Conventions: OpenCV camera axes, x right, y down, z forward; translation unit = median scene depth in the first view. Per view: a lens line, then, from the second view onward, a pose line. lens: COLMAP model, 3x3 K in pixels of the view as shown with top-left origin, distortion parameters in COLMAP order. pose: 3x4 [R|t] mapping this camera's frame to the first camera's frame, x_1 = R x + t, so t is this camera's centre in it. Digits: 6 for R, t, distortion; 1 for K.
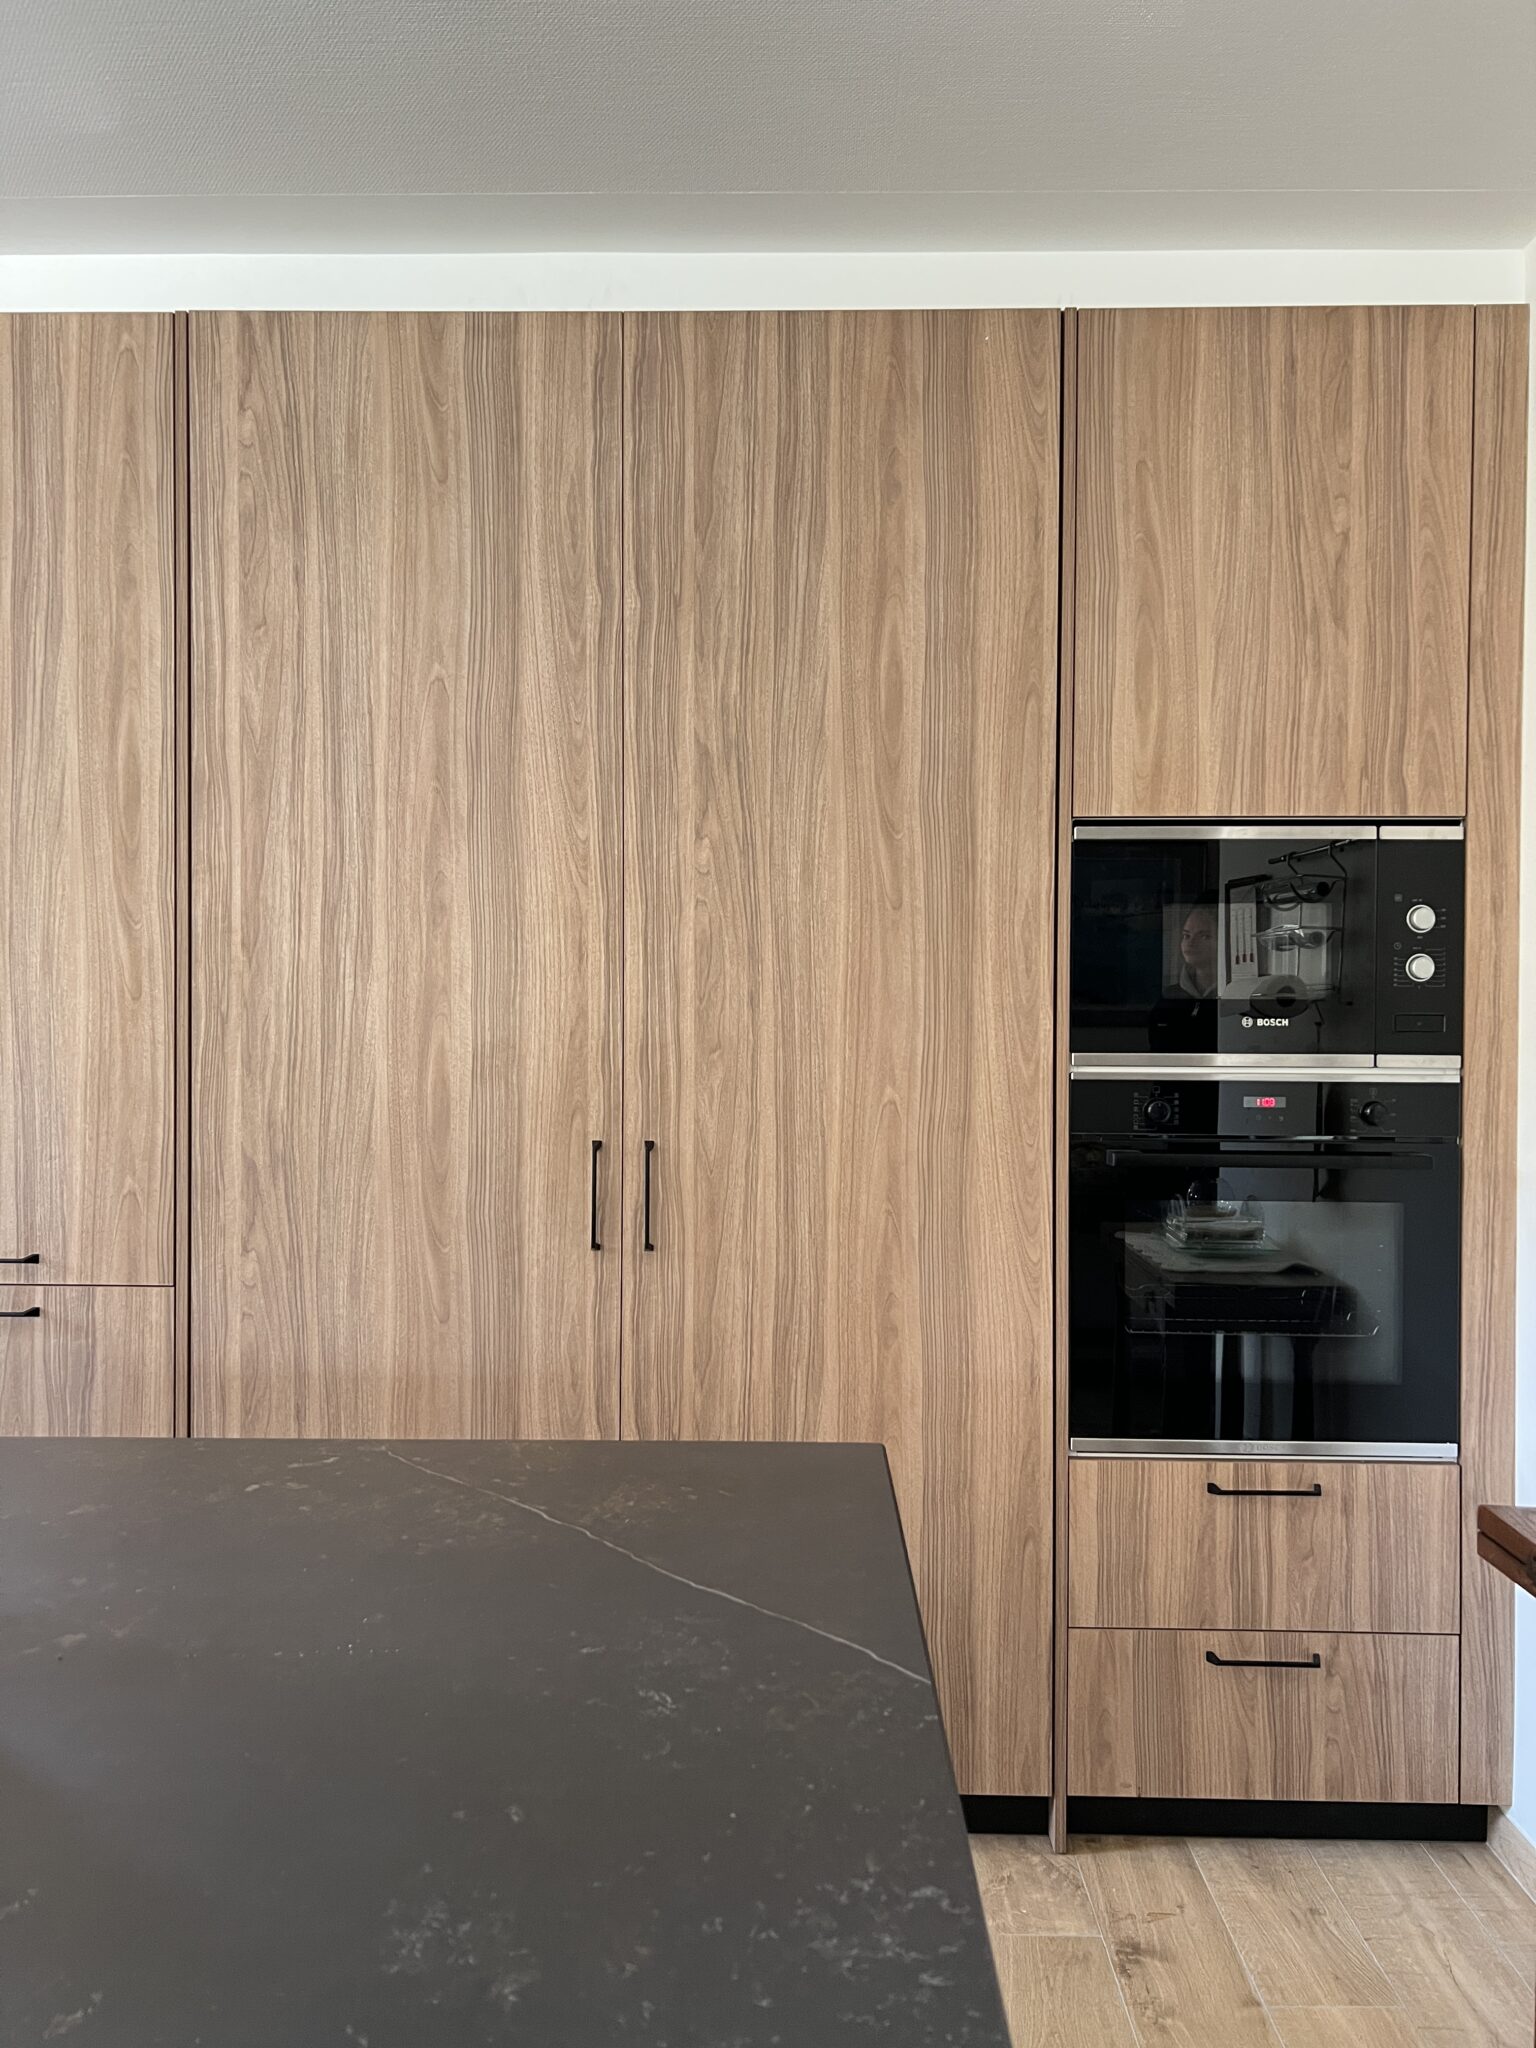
lens RADIAL K [[1527.2, 0, 763.5], [0, 1527.2, 1037.9], [0, 0, 1]] dist [0.048524, -0.039803]
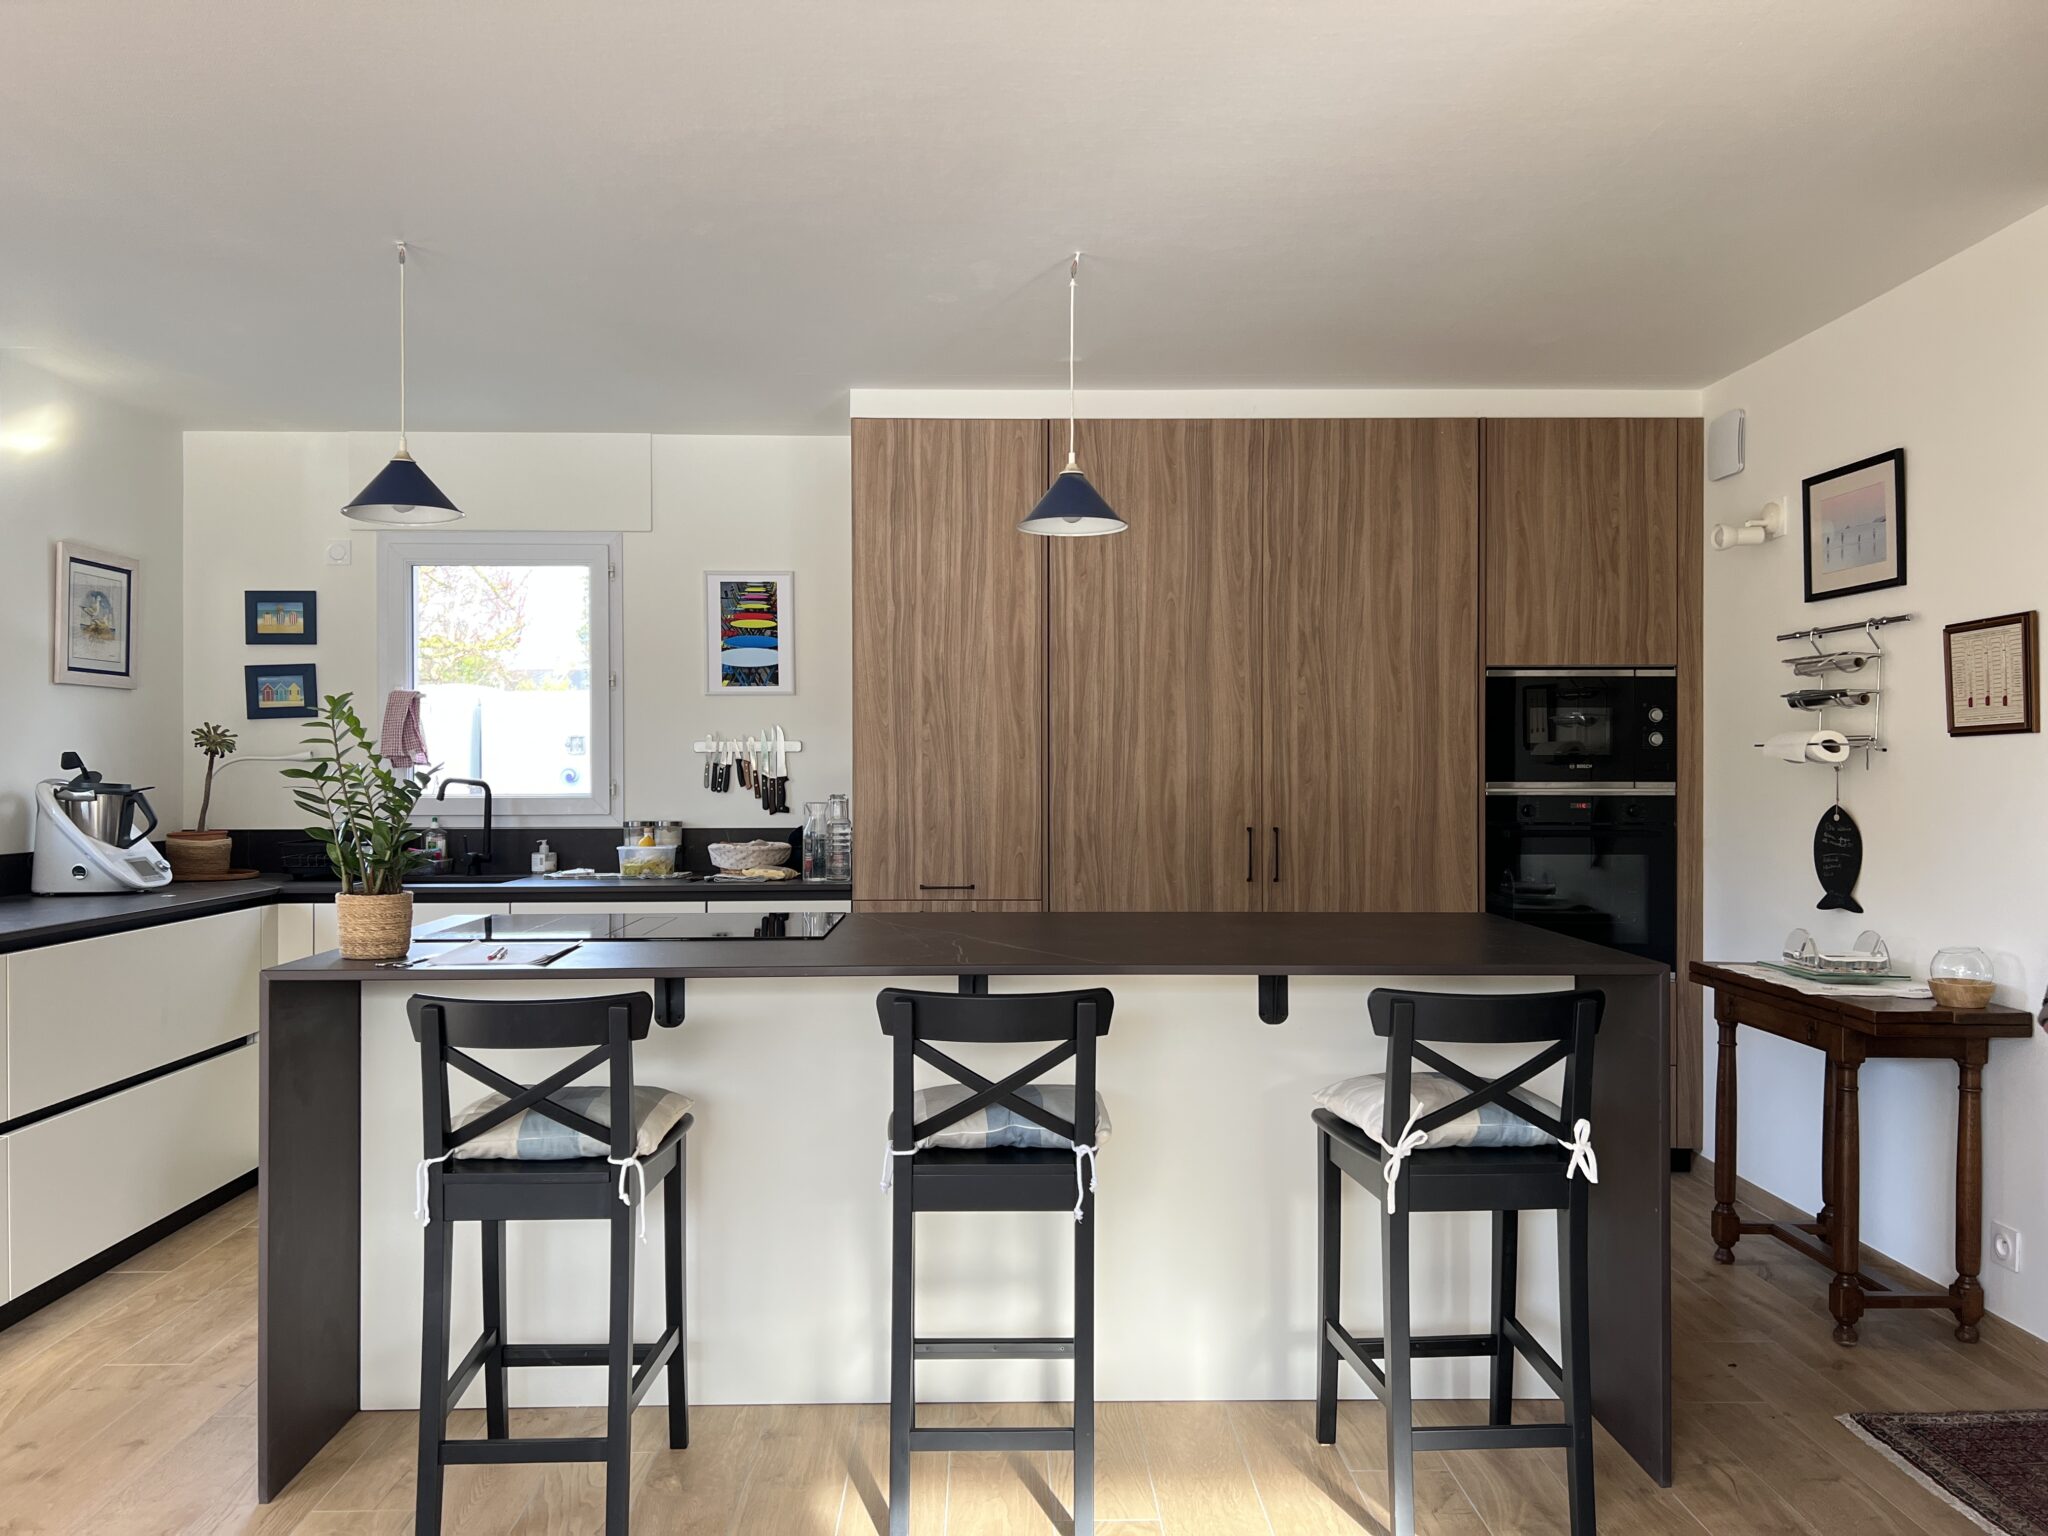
lens RADIAL K [[1527.2, 0, 1005.6], [0, 1527.2, 776.0], [0, 0, 1]] dist [0.048524, -0.039803]
pose [[0.999596, -0.006338, 0.027716, -0.488269], [0.006506, 0.999961, -0.005982, 0.010076], [-0.027677, 0.006160, 0.999598, -1.008323]]
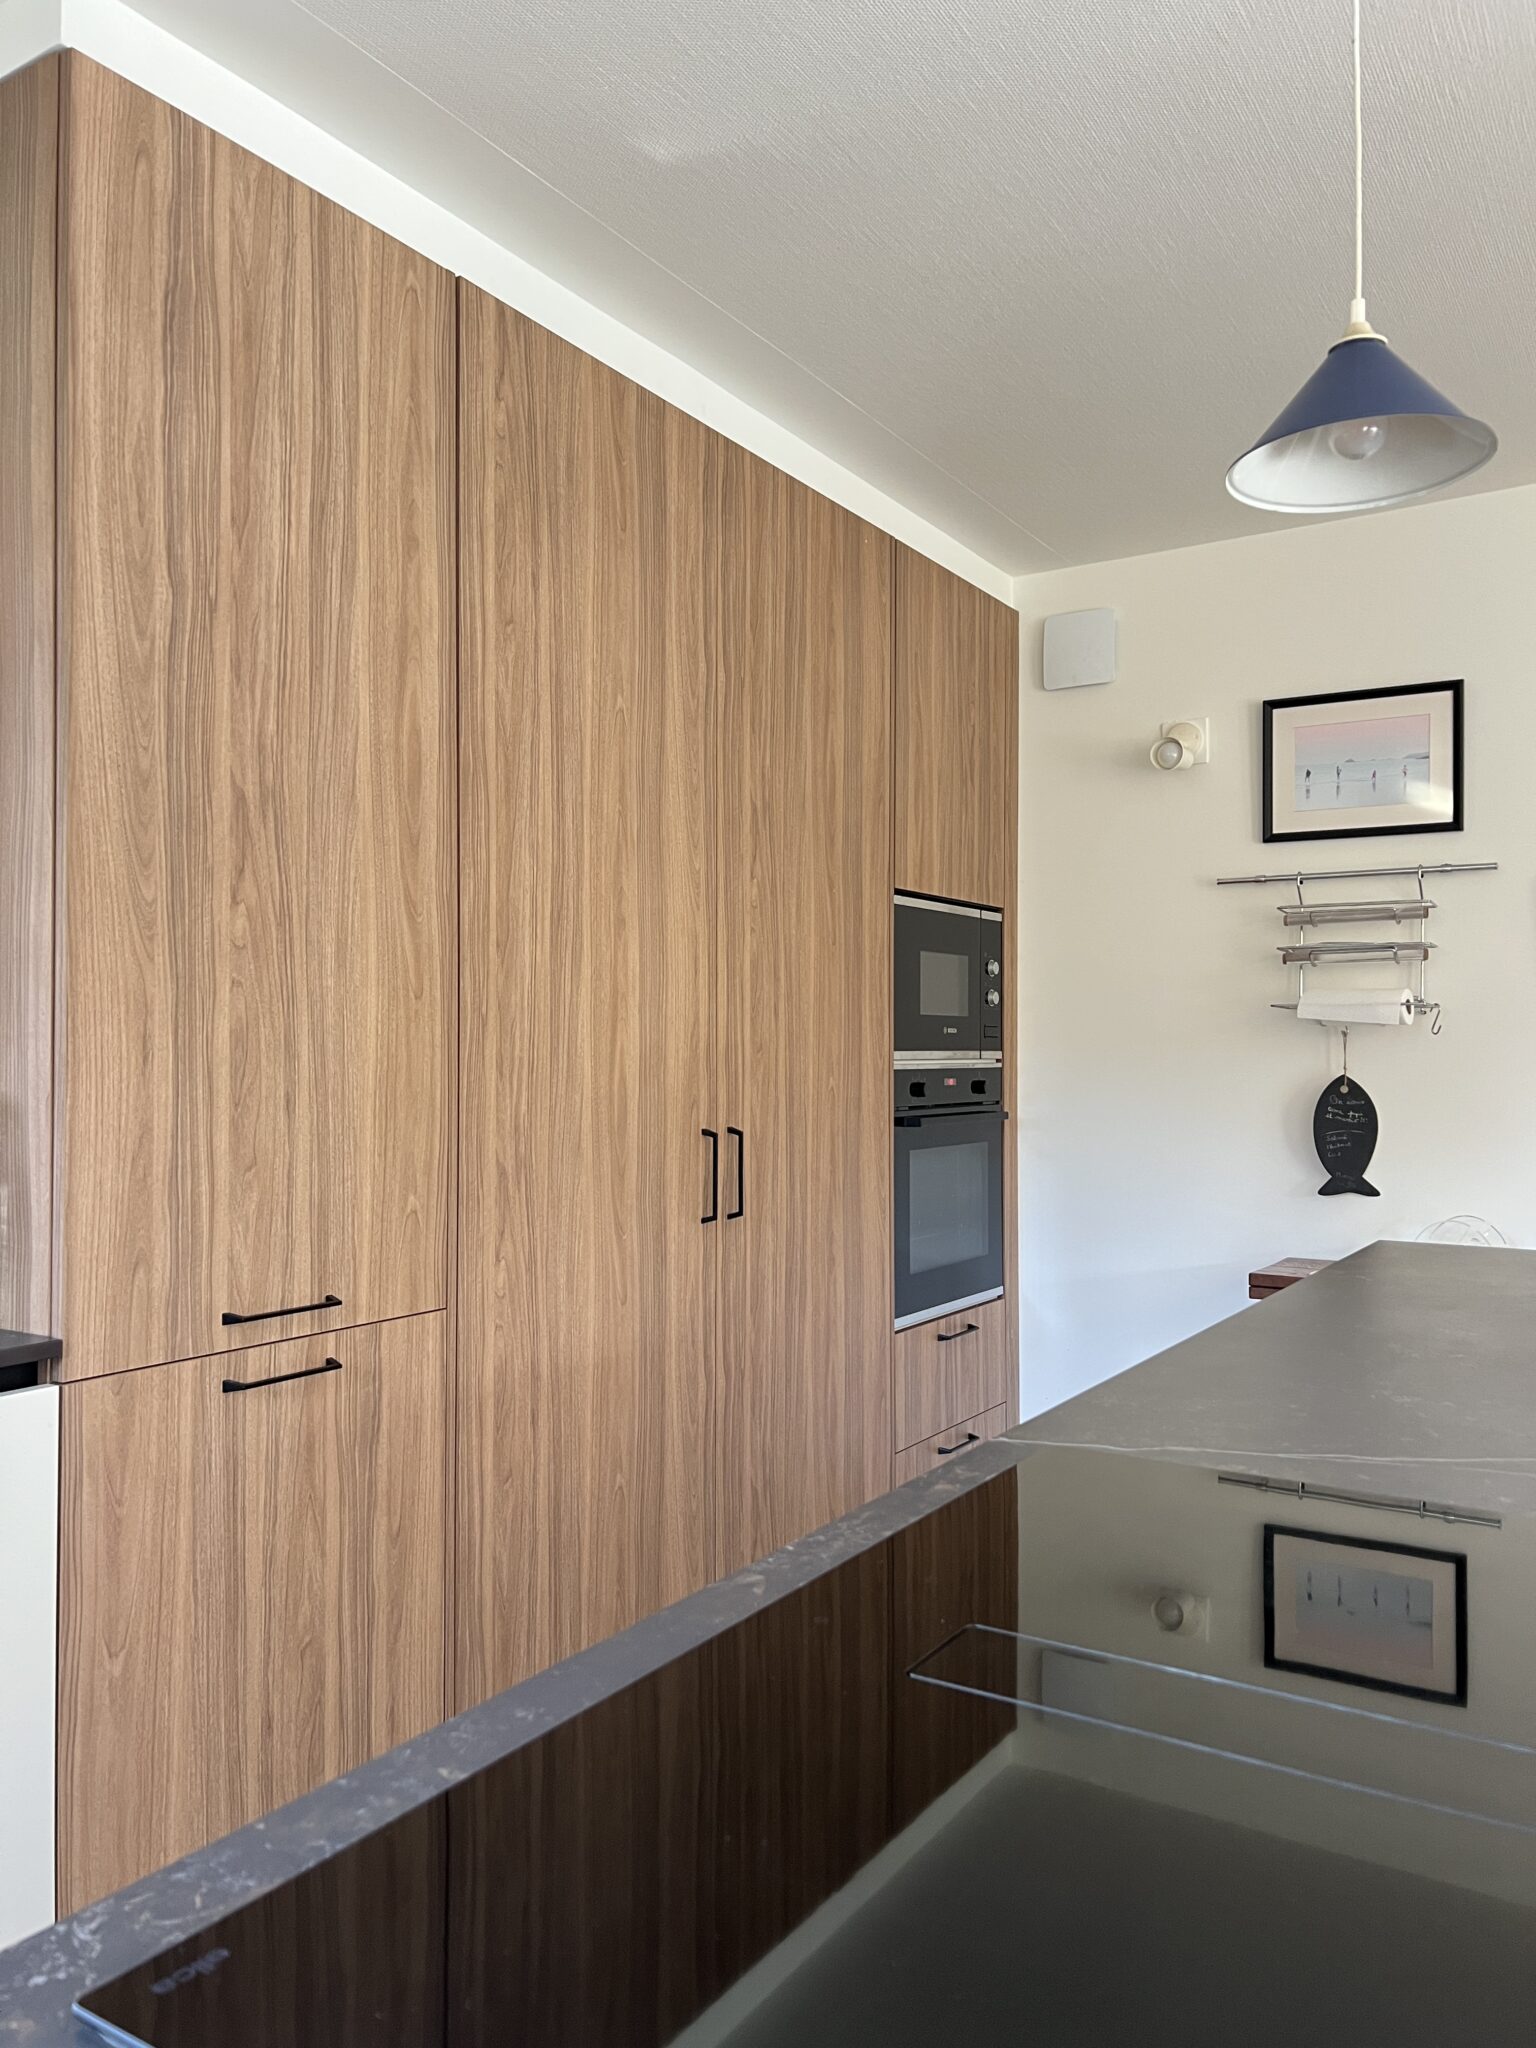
lens RADIAL K [[1527.2, 0, 761.6], [0, 1527.2, 1030.7], [0, 0, 1]] dist [0.048524, -0.039803]
pose [[0.523550, 0.005270, 0.851978, -1.080746], [0.011203, 0.999852, -0.013069, 0.007978], [-0.851921, 0.016387, 0.523414, 0.353765]]
